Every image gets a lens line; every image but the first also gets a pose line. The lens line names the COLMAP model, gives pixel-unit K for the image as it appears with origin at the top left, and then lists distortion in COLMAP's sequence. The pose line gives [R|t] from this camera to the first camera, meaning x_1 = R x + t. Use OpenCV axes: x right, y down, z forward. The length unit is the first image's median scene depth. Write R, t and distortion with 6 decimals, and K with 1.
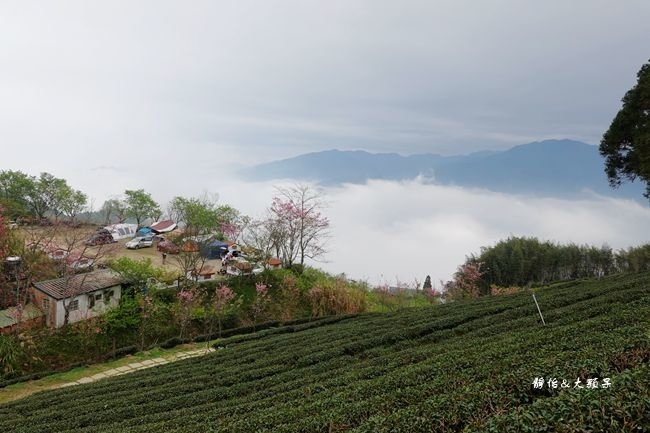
lens RADIAL K [[456.0, 0, 327.8], [0, 456.0, 206.7], [0, 0, 1]] dist [0.029500, 0.000762]
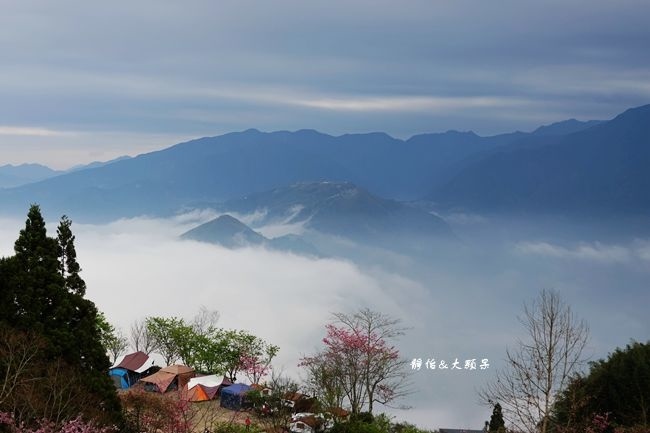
lens RADIAL K [[1000.0, 0, 325.0], [0, 1000.0, 216.5], [0, 0, 1]] dist [0.006907, 0.018867]
pose [[0.996297, -0.037257, 0.077488, -0.185983], [0.040353, 0.998432, -0.038784, -0.103563], [-0.075922, 0.041767, 0.996239, -0.497631]]
